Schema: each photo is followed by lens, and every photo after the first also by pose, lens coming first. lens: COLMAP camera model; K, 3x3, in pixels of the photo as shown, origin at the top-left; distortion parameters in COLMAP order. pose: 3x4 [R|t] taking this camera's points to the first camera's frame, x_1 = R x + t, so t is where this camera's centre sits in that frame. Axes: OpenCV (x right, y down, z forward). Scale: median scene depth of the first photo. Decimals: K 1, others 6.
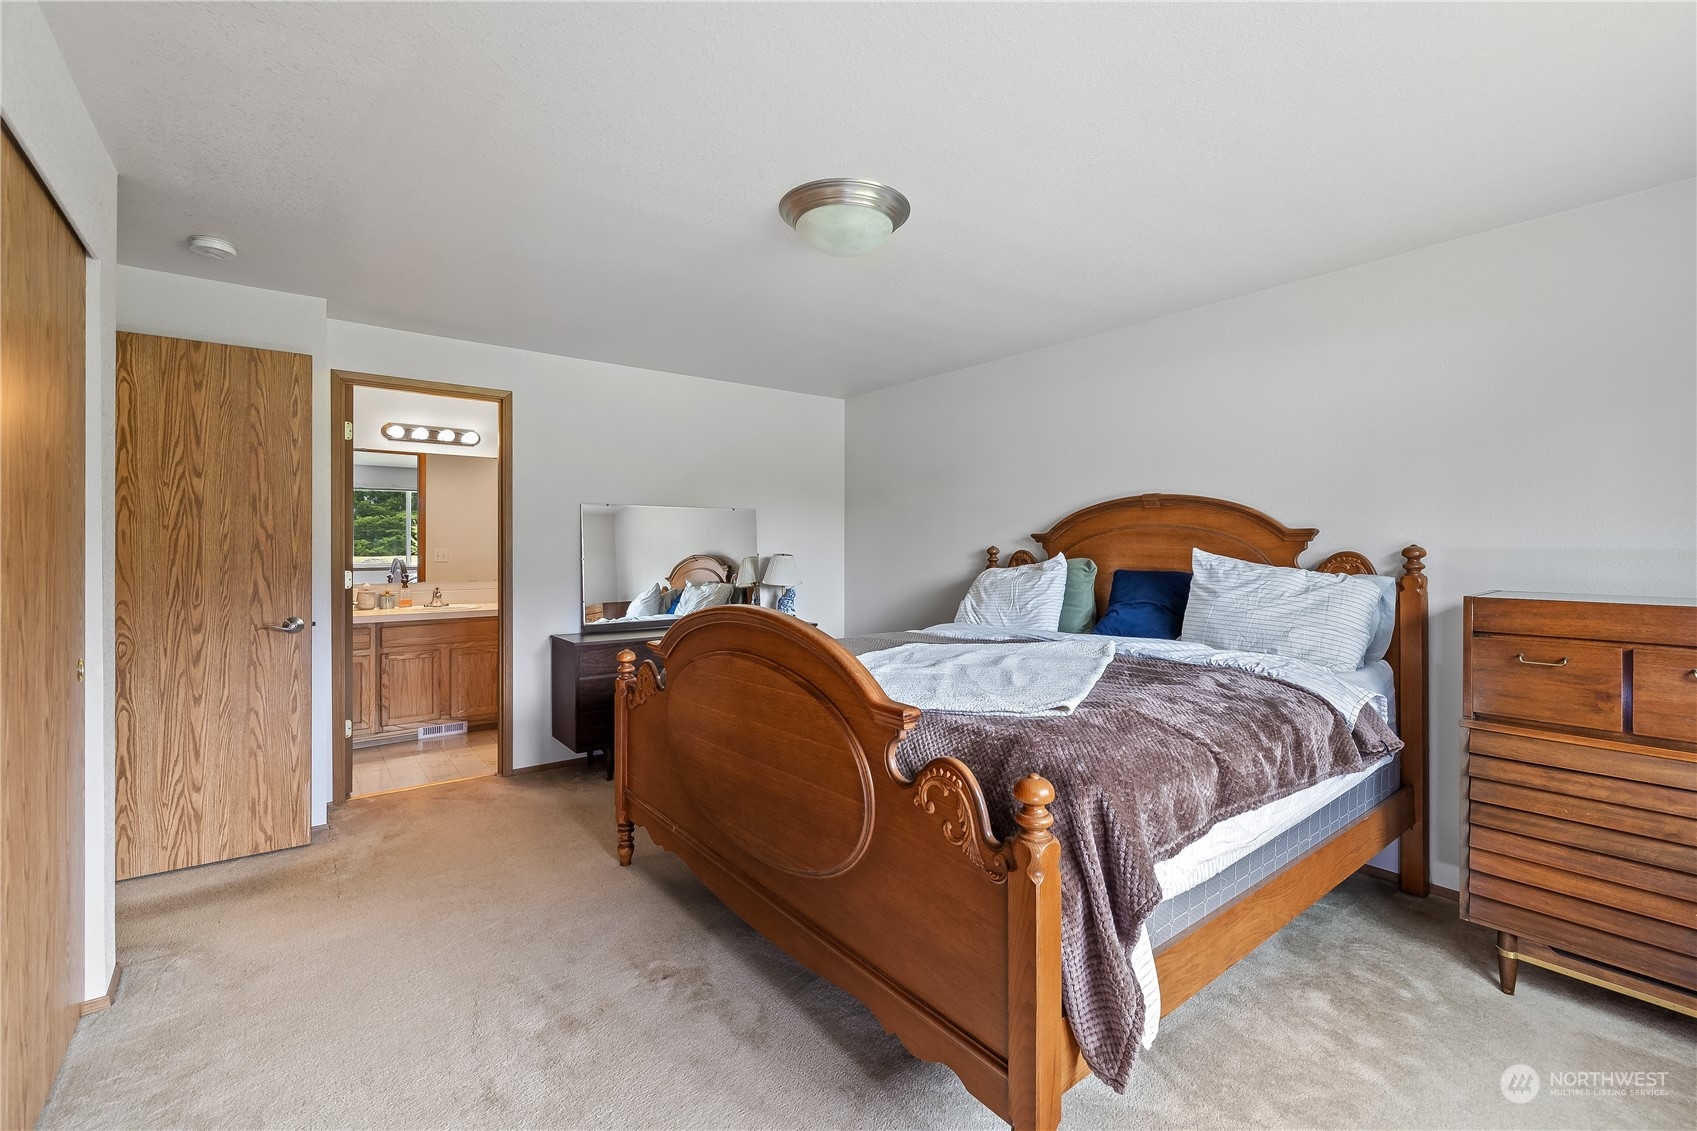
lens RADIAL K [[721.8, 0, 848.5], [0, 721.8, 565.5], [0, 0, 1]] dist [-0.000835, 0.000001]
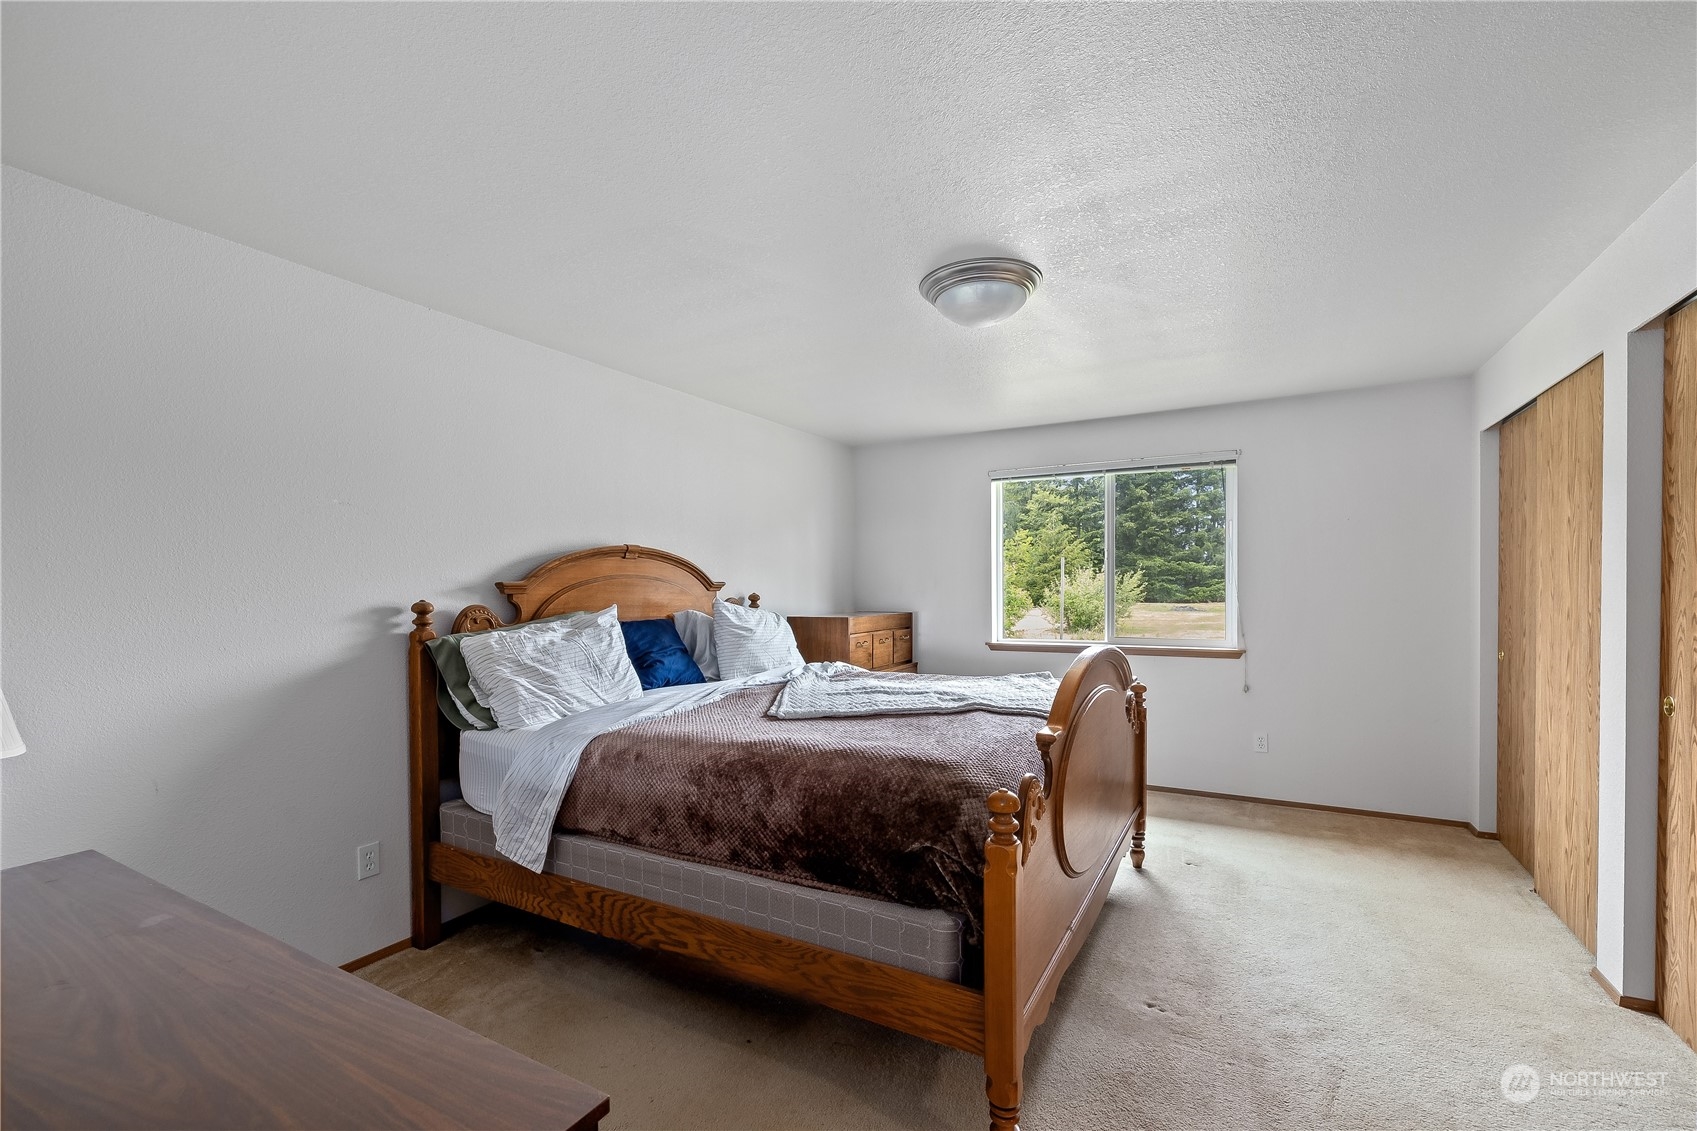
lens RADIAL K [[721.8, 0, 848.5], [0, 721.8, 565.5], [0, 0, 1]] dist [-0.000835, 0.000001]
pose [[-0.386737, -0.002387, 0.922187, -0.643085], [0.005011, 0.999976, 0.004690, -0.072292], [-0.922176, 0.006435, -0.386716, 1.094736]]
